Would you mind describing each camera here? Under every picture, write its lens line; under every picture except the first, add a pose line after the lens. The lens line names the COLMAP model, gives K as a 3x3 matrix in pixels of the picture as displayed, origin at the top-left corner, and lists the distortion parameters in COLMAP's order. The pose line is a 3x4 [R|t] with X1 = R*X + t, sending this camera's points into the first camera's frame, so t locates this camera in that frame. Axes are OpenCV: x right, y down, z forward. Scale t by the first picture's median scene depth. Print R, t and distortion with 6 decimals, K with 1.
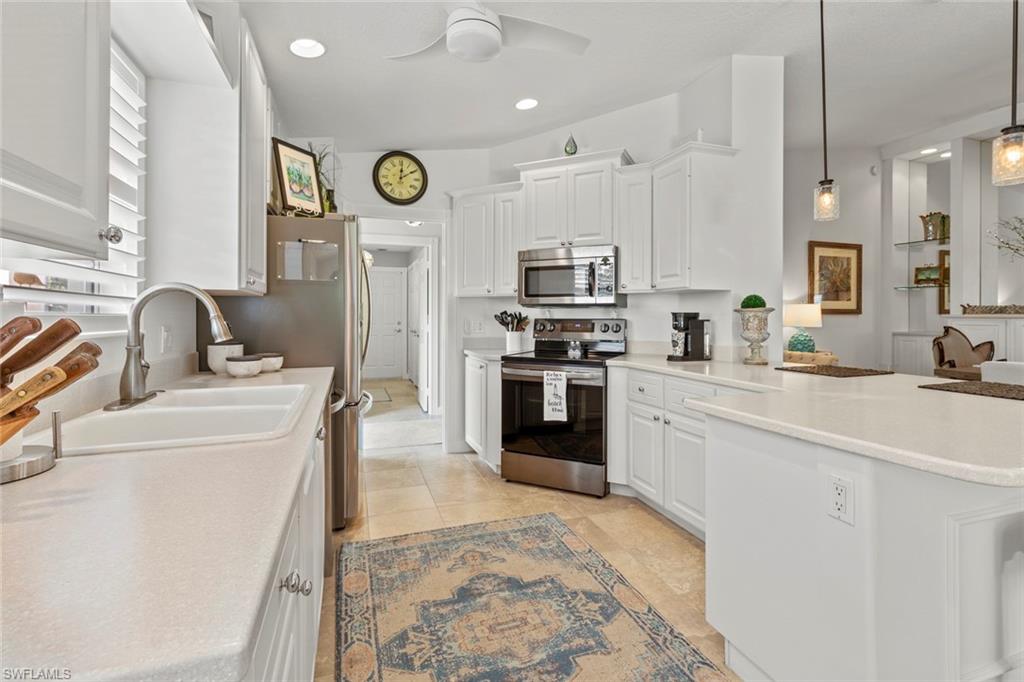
lens RADIAL K [[463.5, 0, 510.5], [0, 463.5, 316.5], [0, 0, 1]] dist [0.000011, -0.000242]
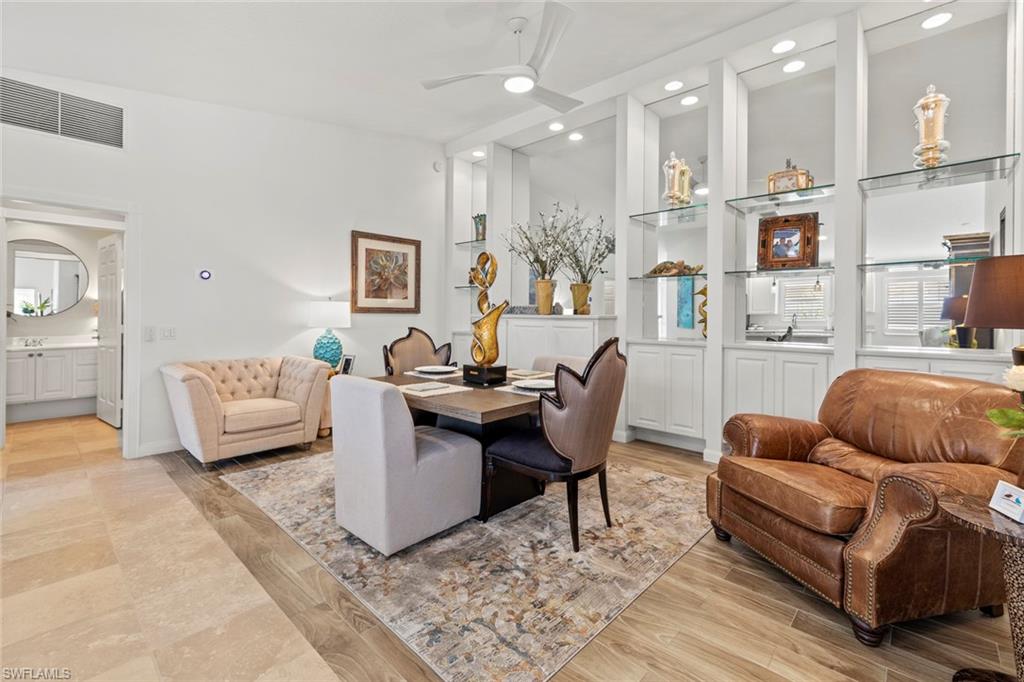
lens RADIAL K [[445.1, 0, 511.9], [0, 445.1, 313.9], [0, 0, 1]] dist [0.001137, 0.000121]
pose [[0.880245, 0.006757, 0.474471, 0.991574], [-0.006269, 0.999977, -0.002610, -0.005300], [-0.474478, -0.000677, 0.880267, 0.202704]]
